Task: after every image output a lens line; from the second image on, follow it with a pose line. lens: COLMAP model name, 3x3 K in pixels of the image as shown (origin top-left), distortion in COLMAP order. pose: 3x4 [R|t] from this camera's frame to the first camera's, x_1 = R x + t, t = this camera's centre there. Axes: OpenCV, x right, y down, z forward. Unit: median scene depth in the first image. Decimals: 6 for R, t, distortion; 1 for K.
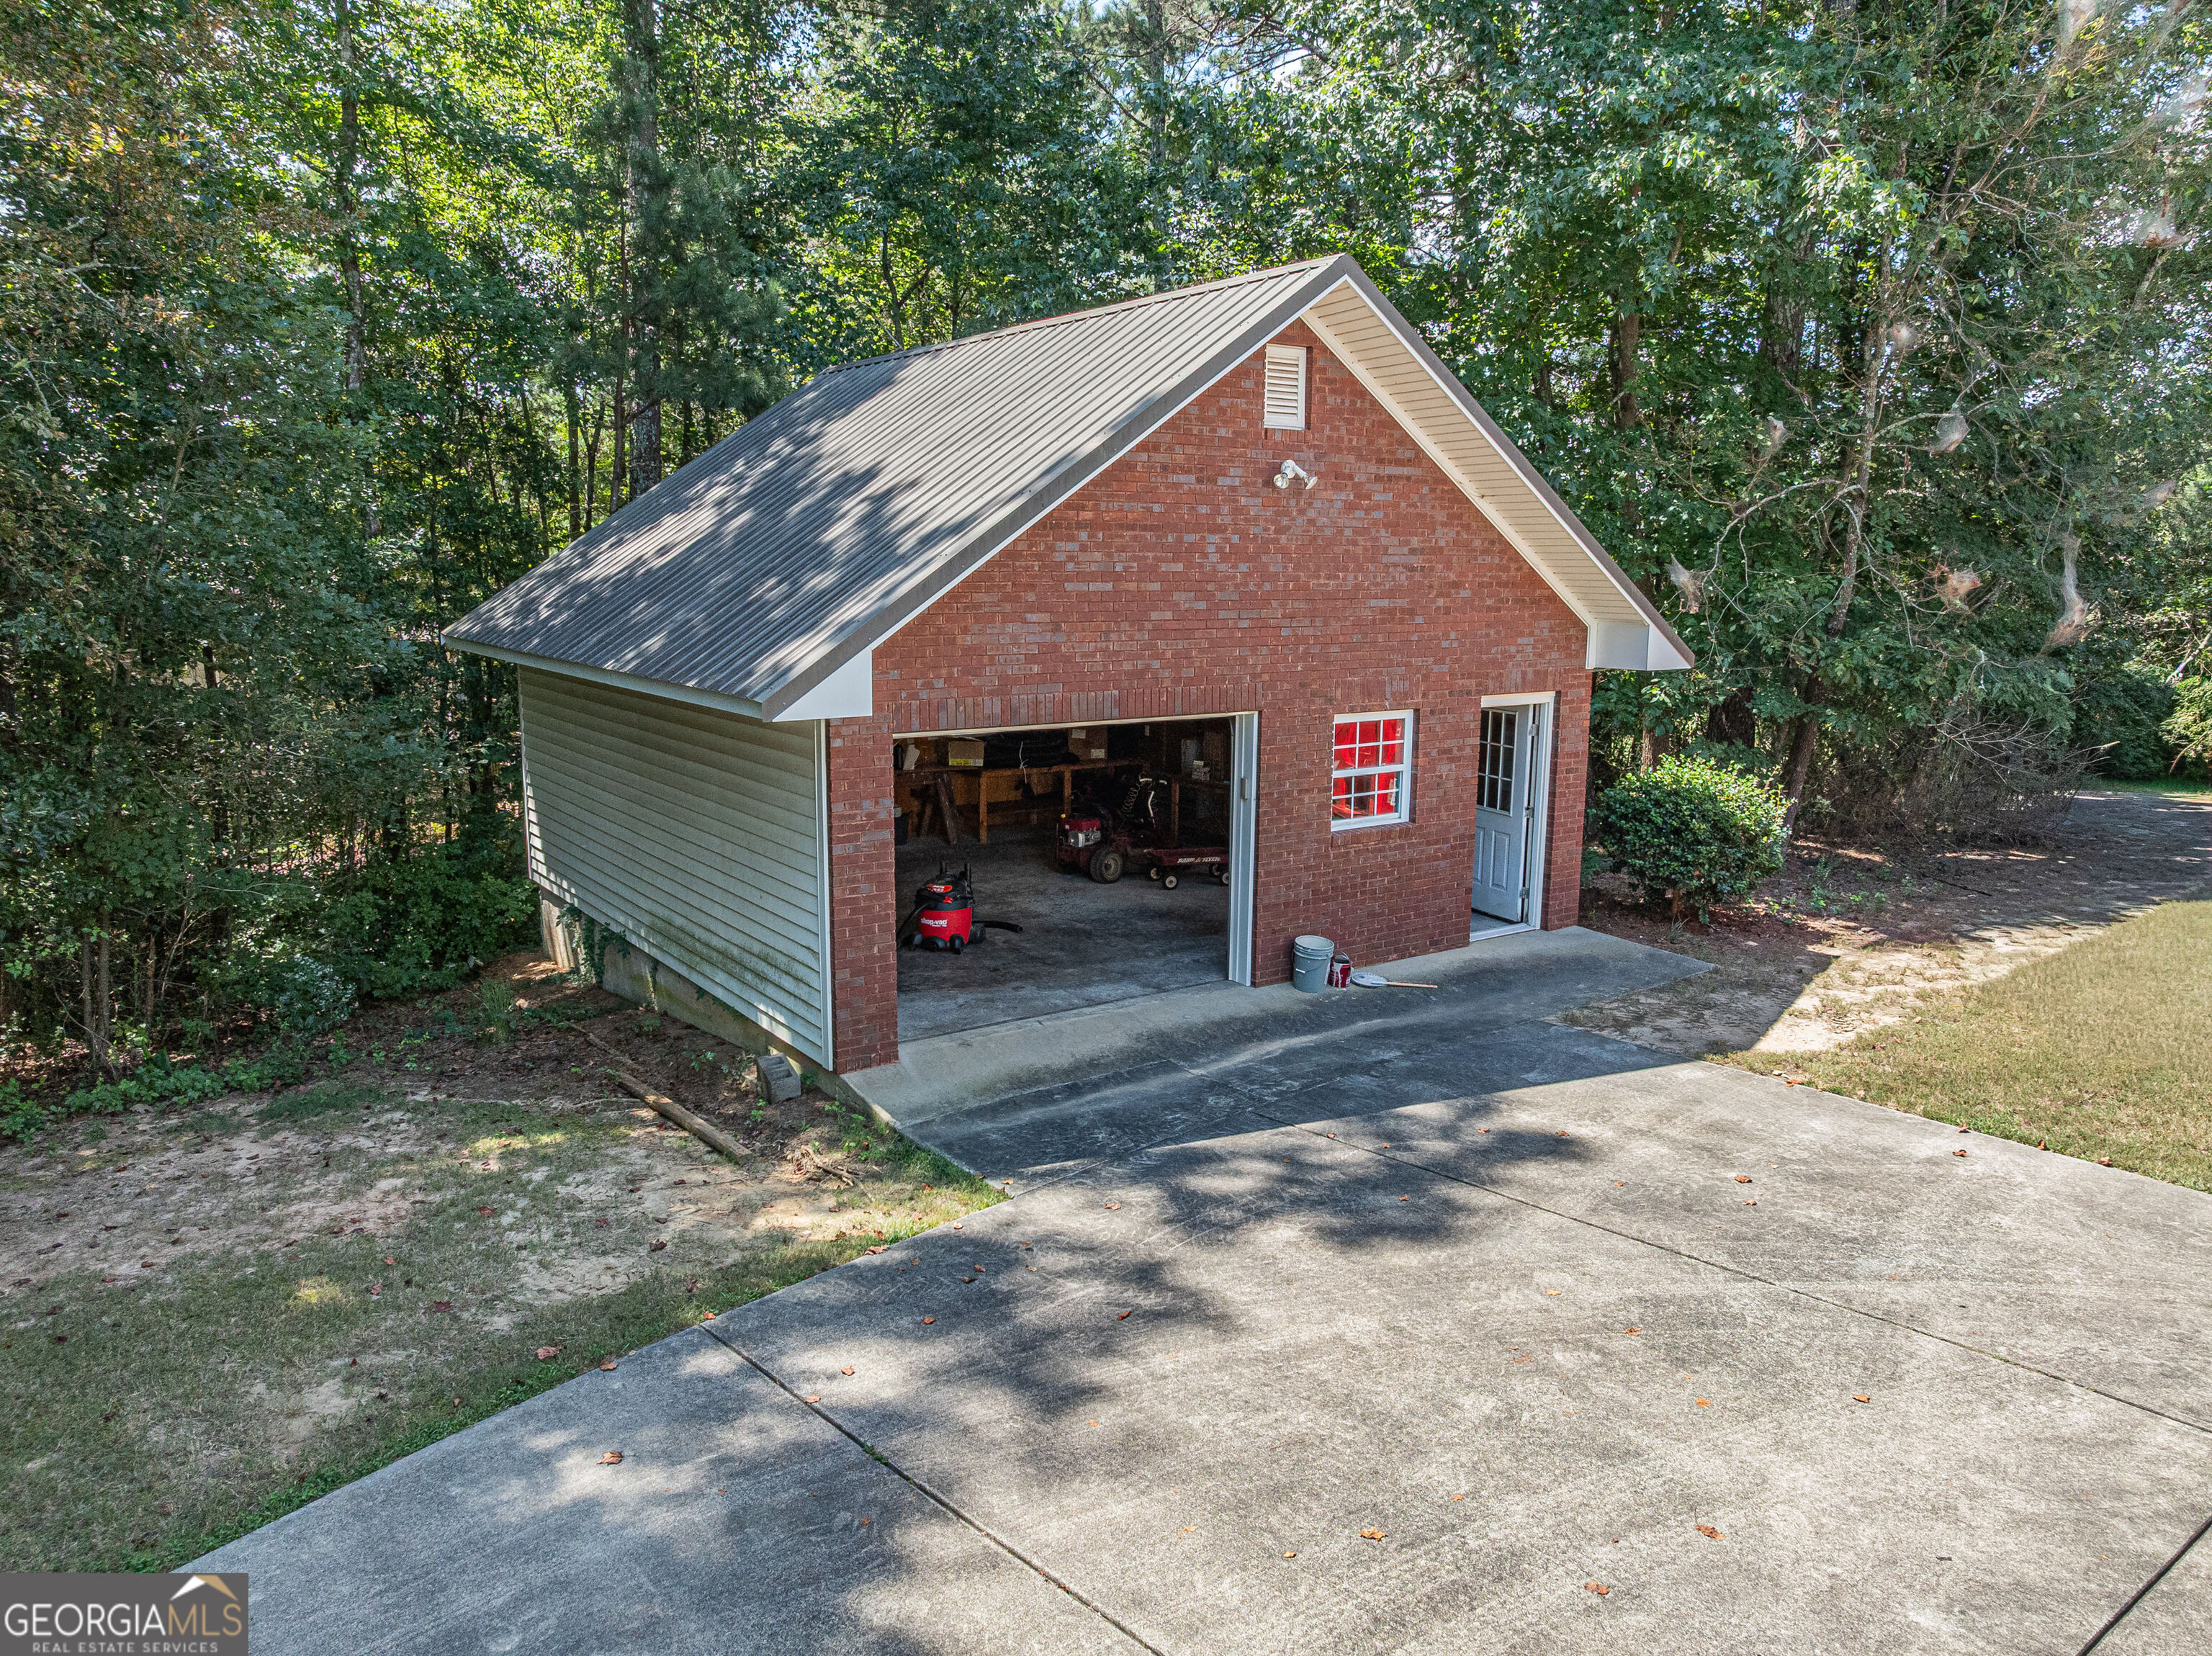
lens RADIAL K [[1557.9, 0, 1042.5], [0, 1557.9, 798.6], [0, 0, 1]] dist [-0.021758, -0.000966]
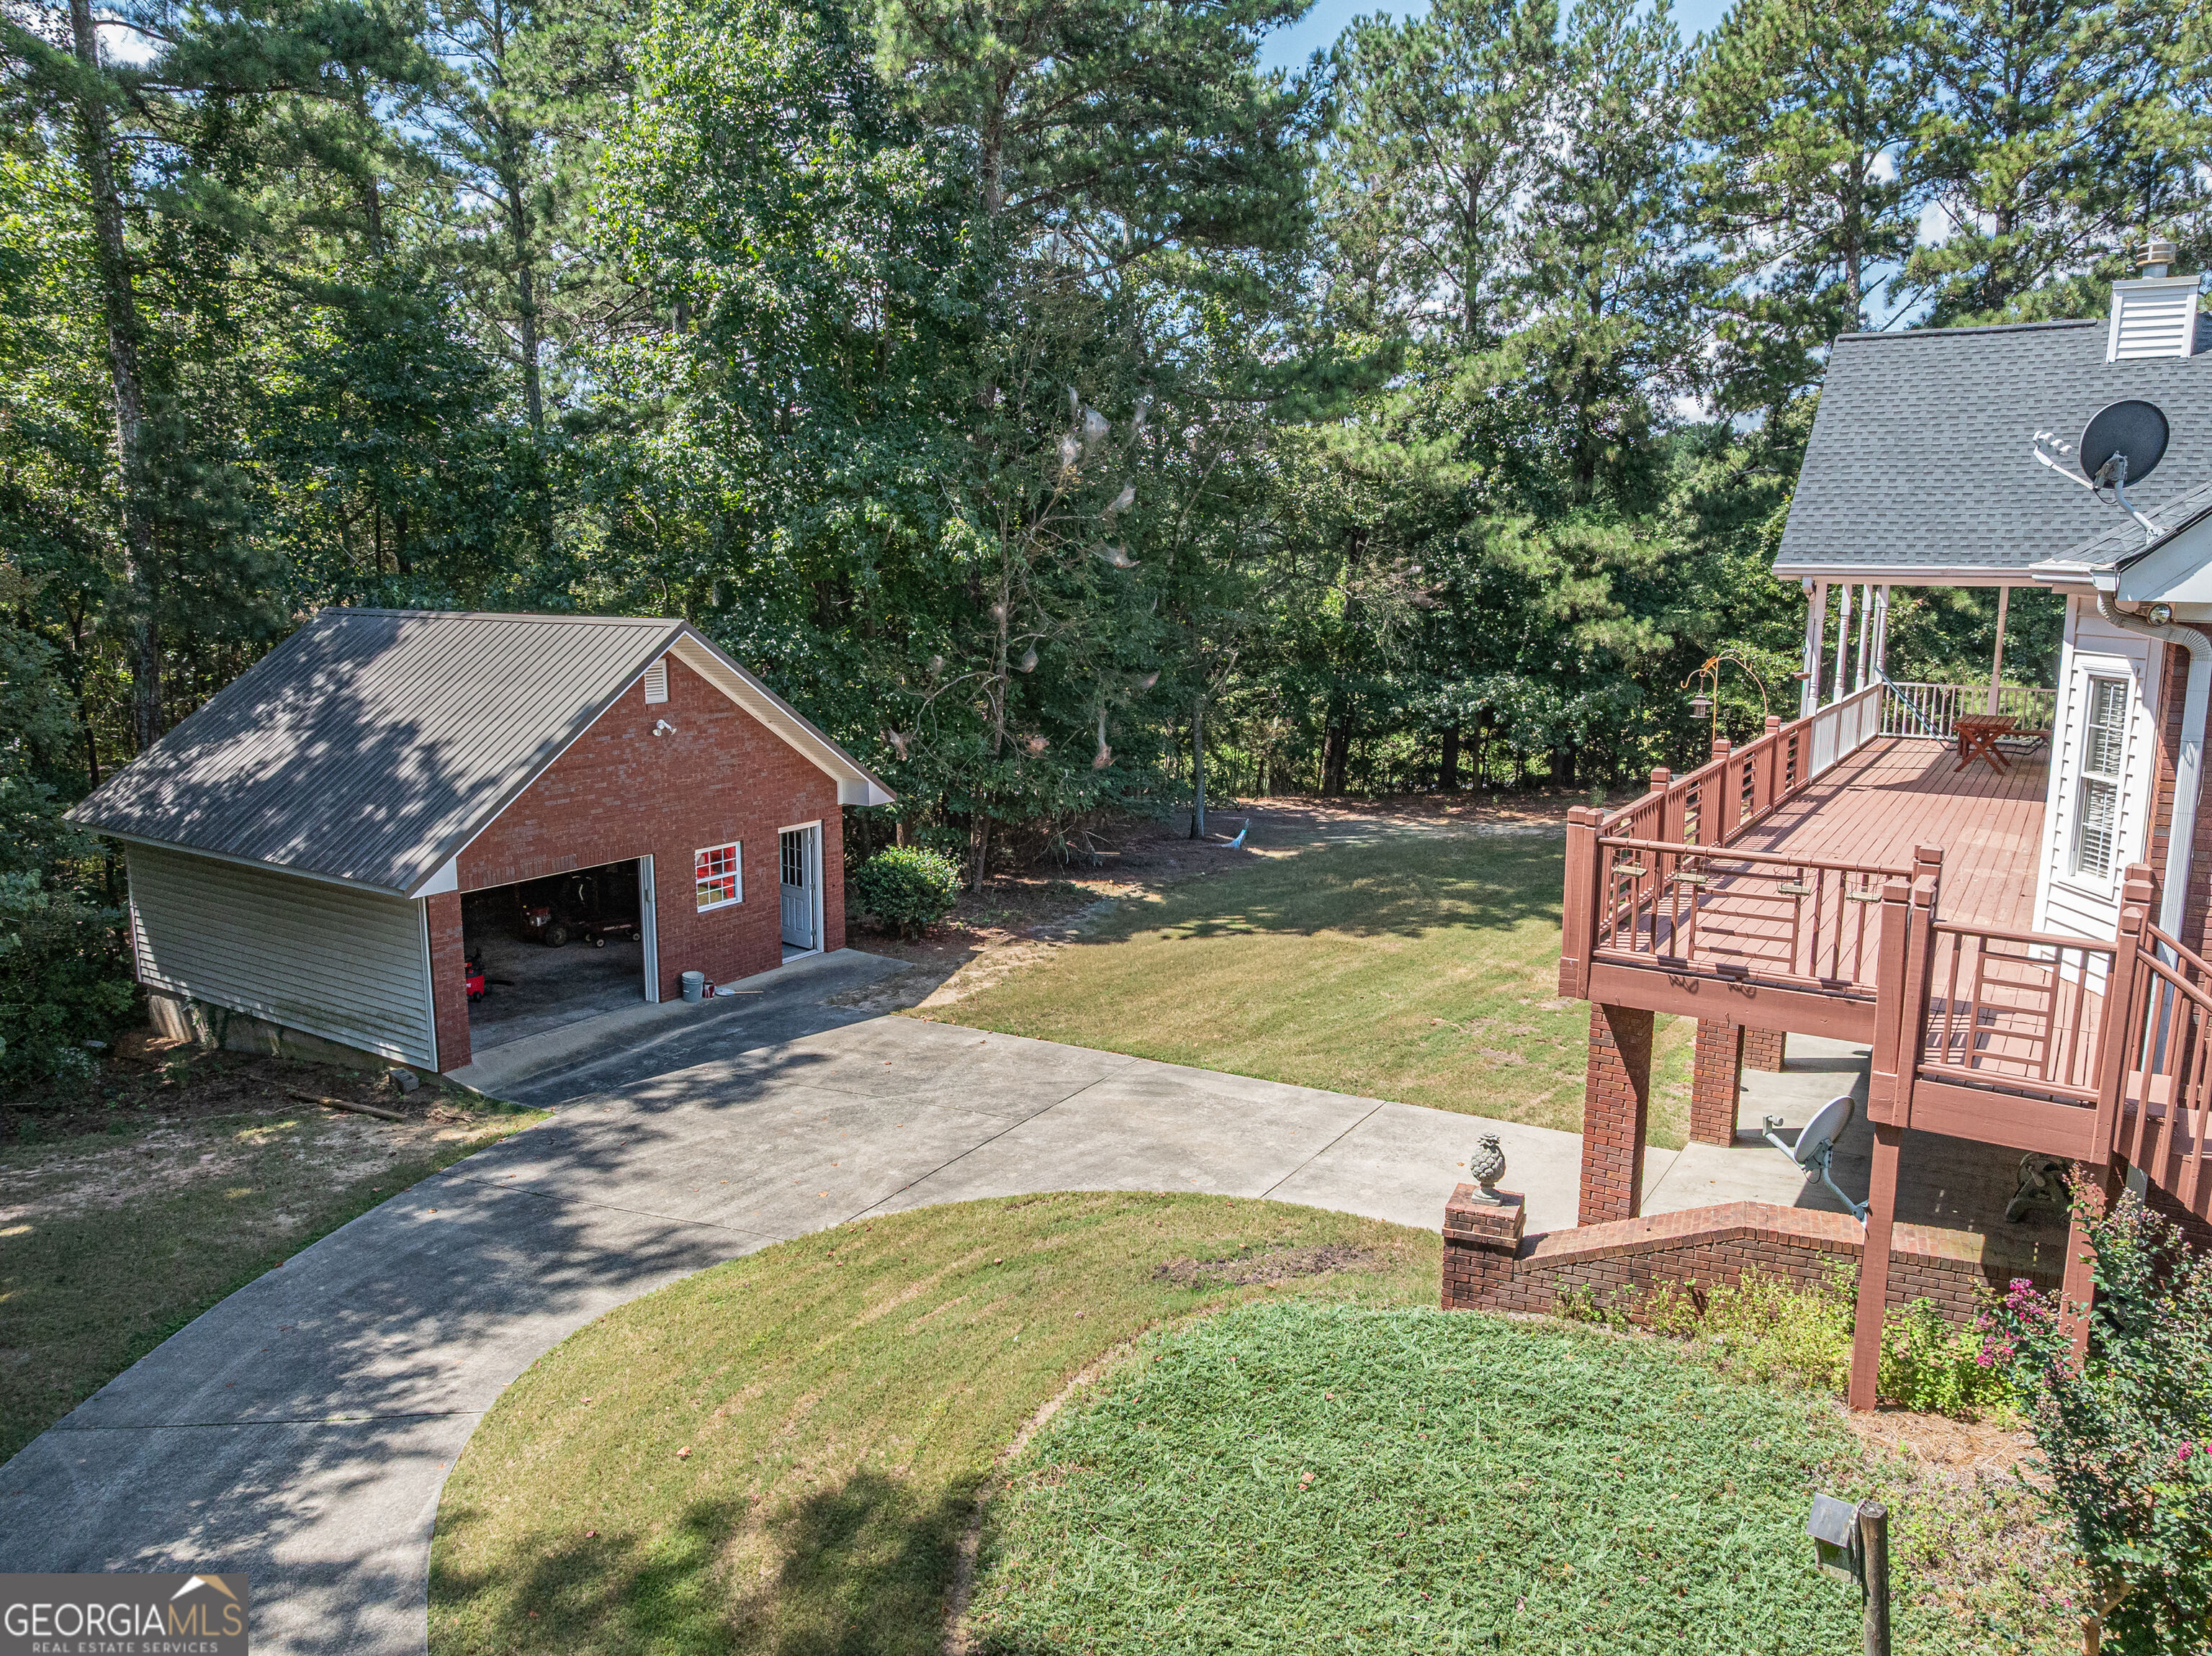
lens RADIAL K [[1556.8, 0, 1107.5], [0, 1556.8, 829.6], [0, 0, 1]] dist [-0.041211, 0.001942]
pose [[0.903510, -0.064349, 0.423708, -0.167024], [0.055879, 0.997912, 0.032396, -0.124989], [-0.424908, -0.005594, 0.905219, -0.973826]]
